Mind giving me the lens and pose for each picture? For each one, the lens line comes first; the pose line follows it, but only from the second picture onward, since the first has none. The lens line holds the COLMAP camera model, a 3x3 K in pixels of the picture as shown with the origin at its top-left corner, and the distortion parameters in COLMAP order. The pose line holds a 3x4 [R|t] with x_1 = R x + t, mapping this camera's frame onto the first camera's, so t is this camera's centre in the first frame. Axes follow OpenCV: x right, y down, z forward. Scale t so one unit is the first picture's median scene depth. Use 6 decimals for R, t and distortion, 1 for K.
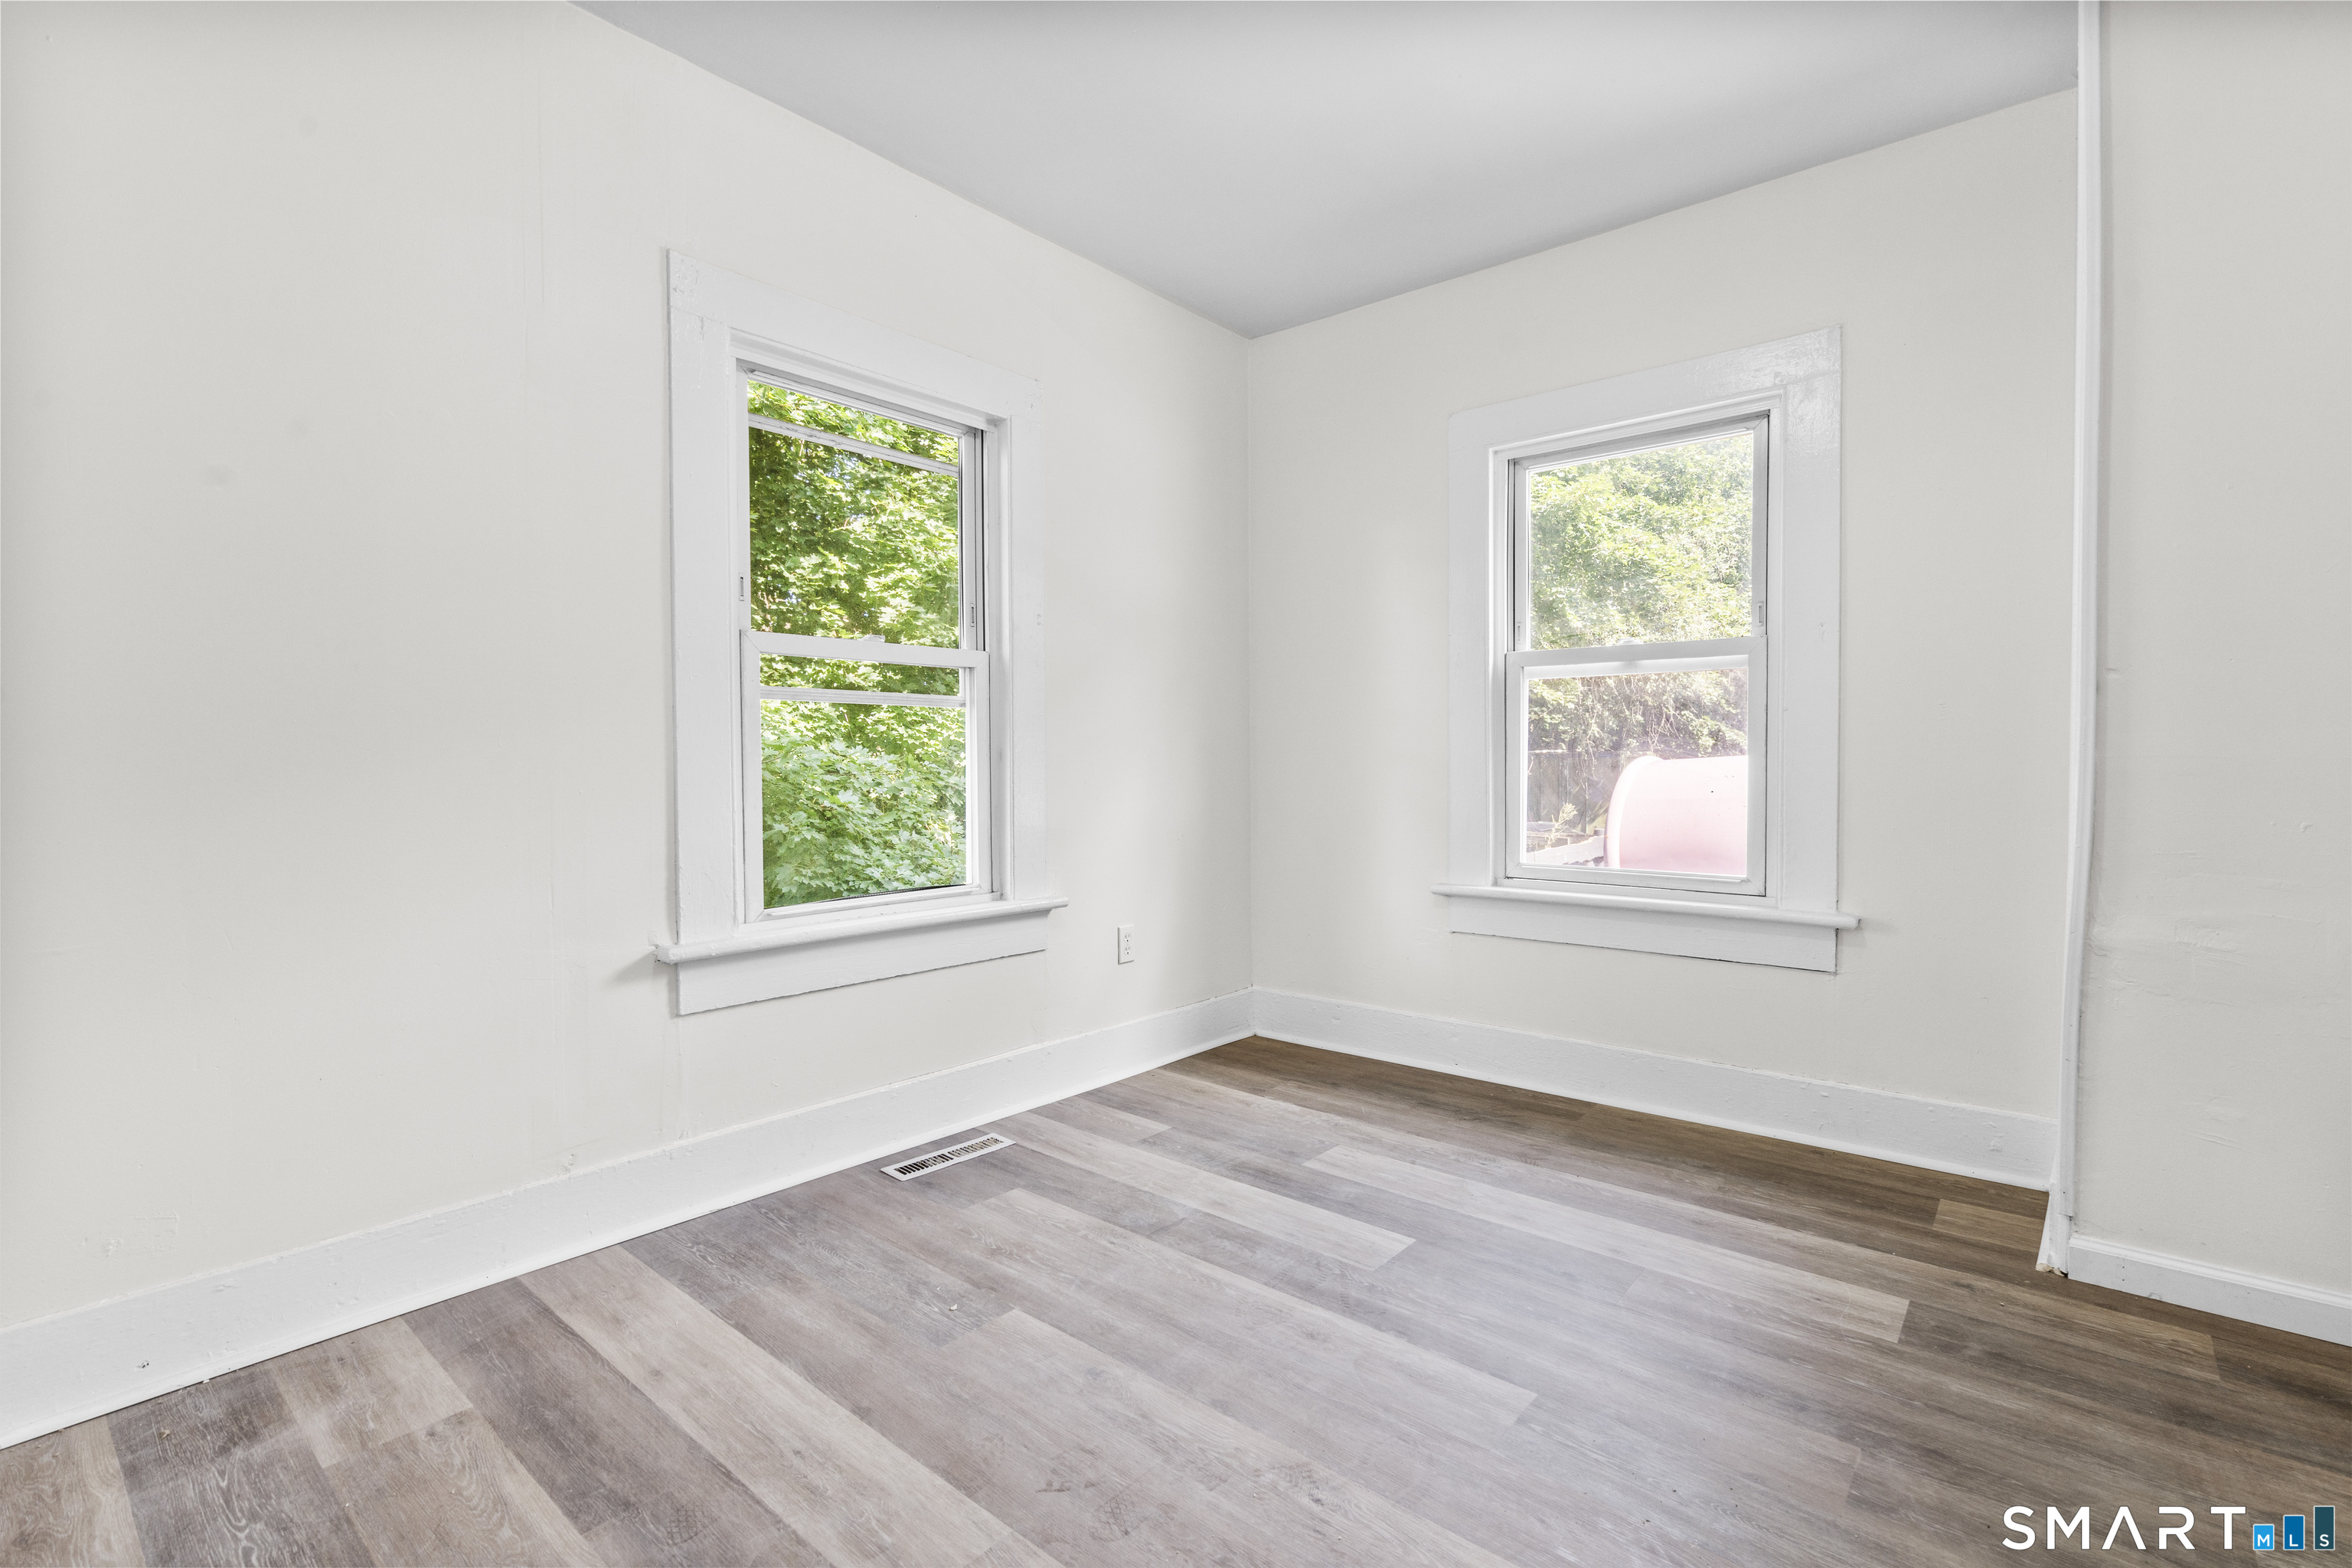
lens RADIAL K [[1059.4, 0, 1185.9], [0, 1059.4, 777.8], [0, 0, 1]] dist [-0.003364, 0.002710]
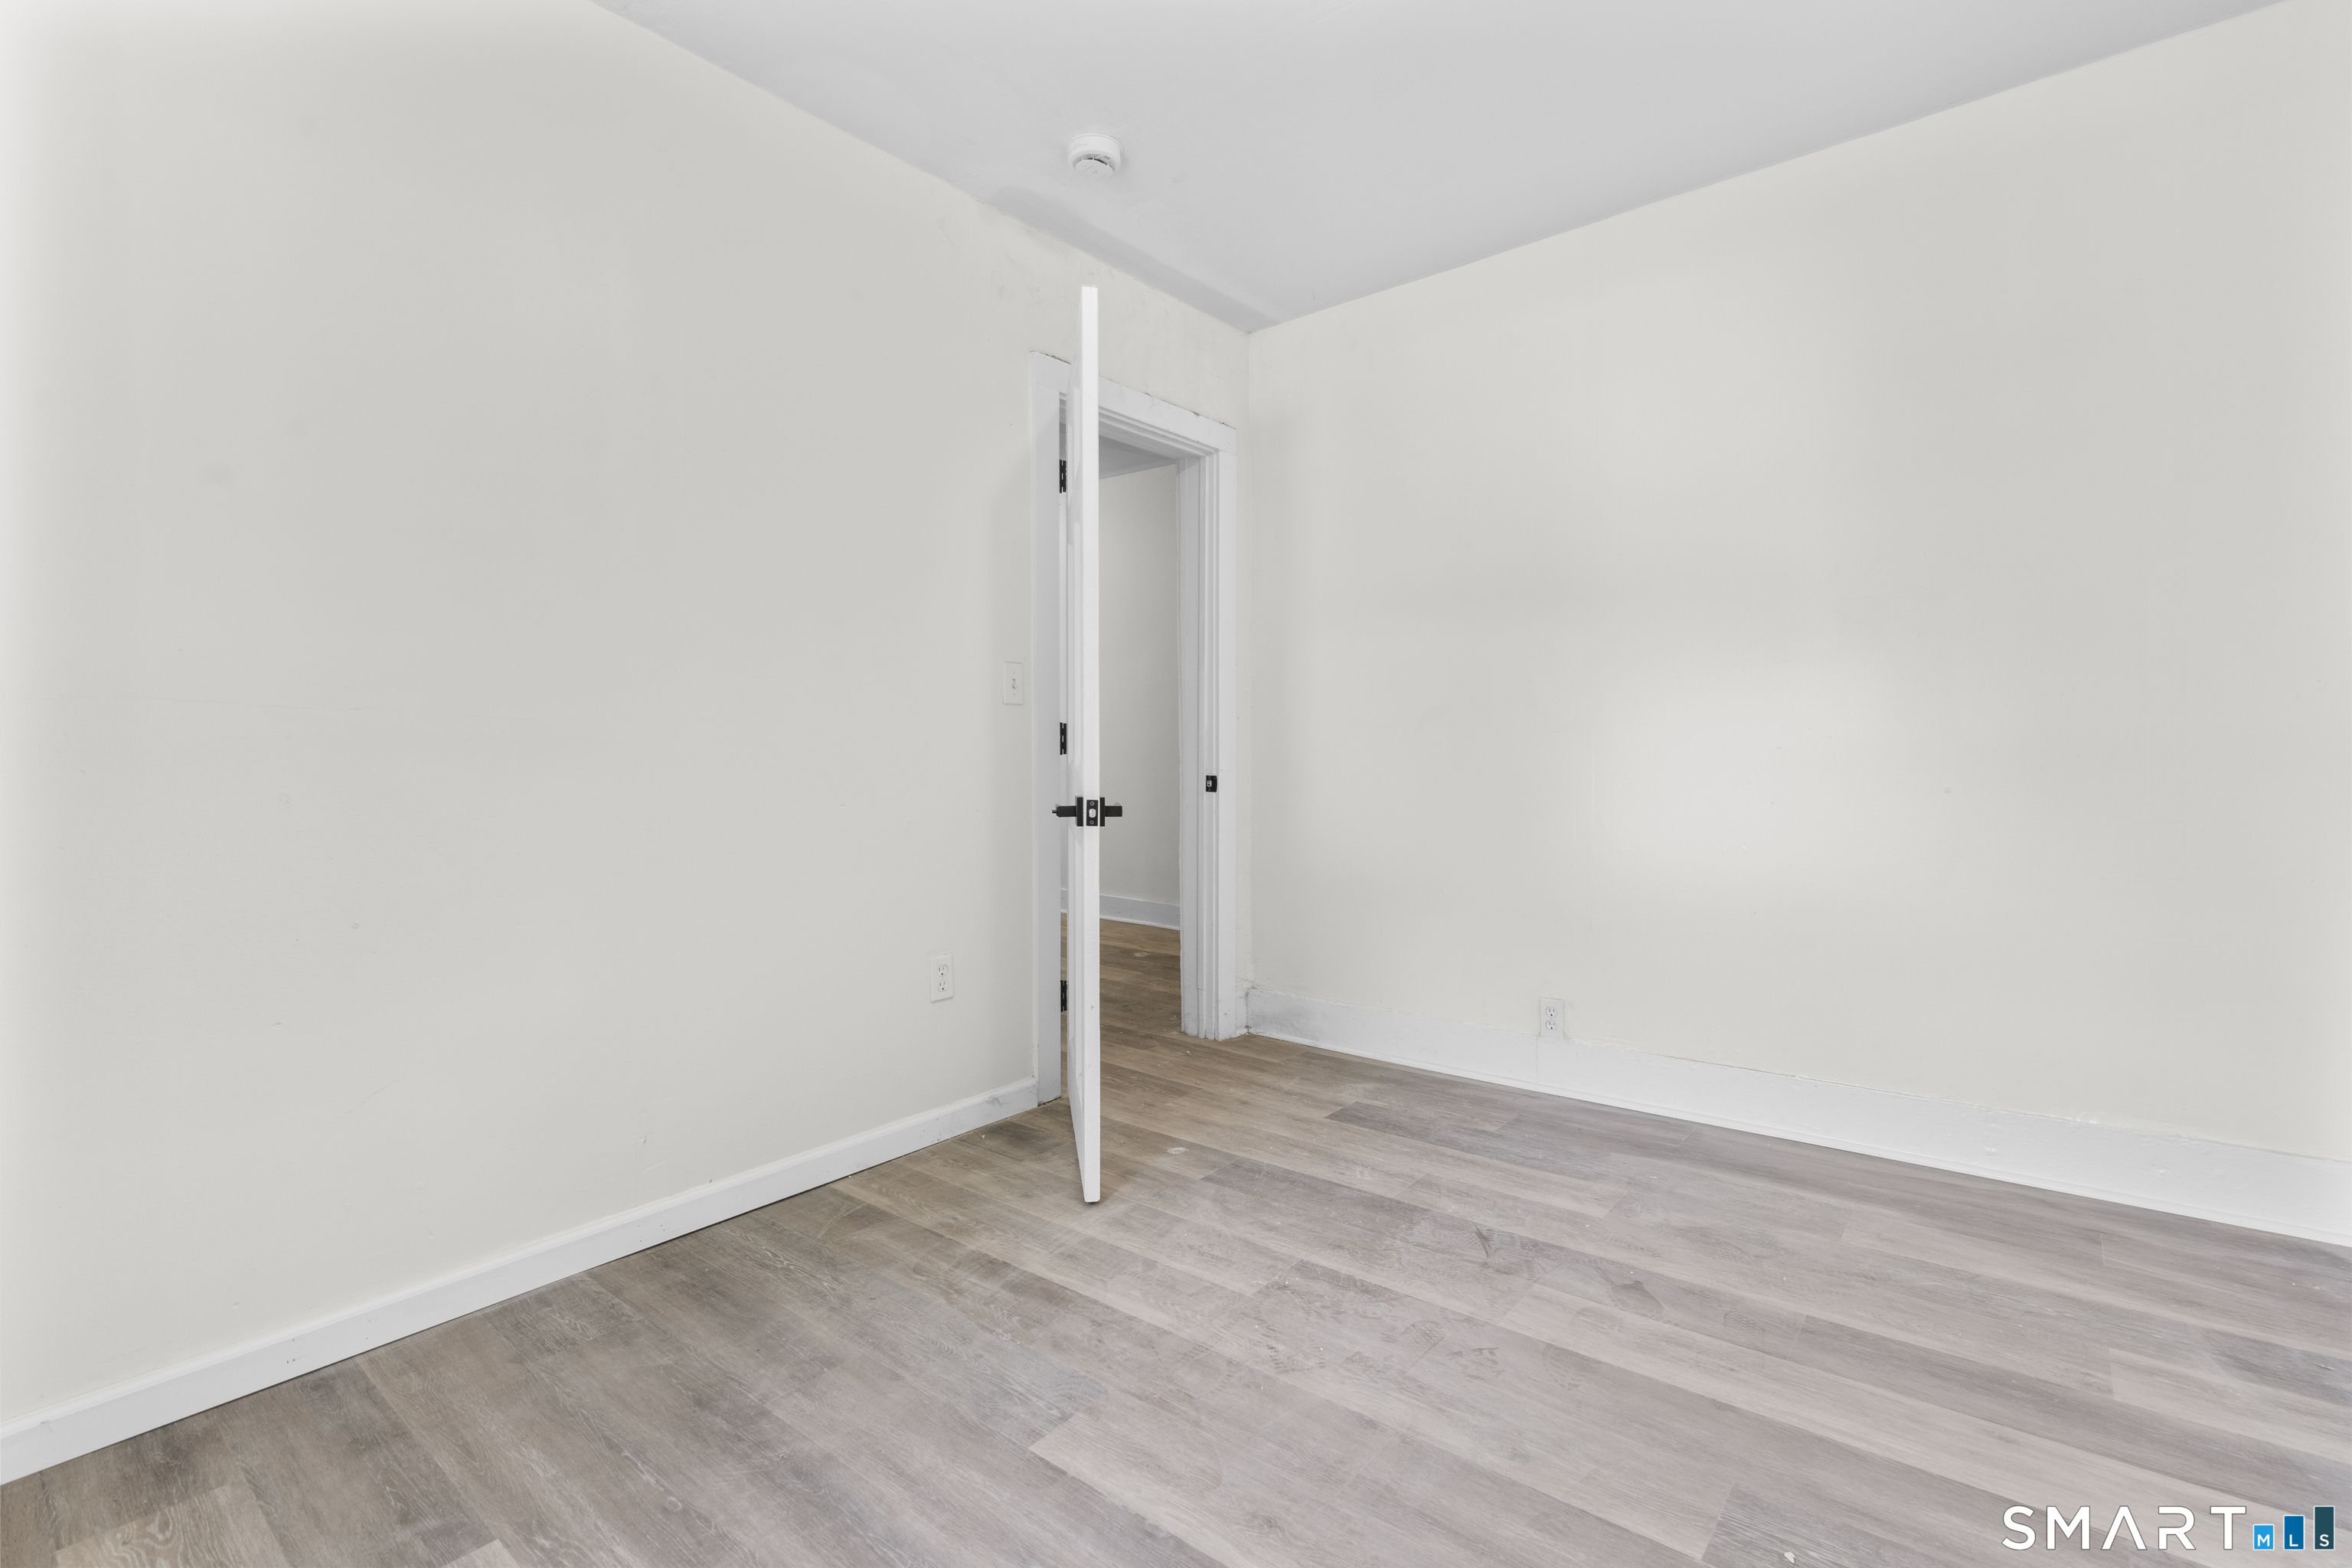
lens RADIAL K [[1059.4, 0, 1185.9], [0, 1059.4, 777.8], [0, 0, 1]] dist [-0.003364, 0.002710]
pose [[-0.999841, 0.009923, -0.014827, 0.184687], [0.009198, 0.998796, 0.048186, -0.040834], [0.015287, 0.048042, -0.998728, 1.725993]]
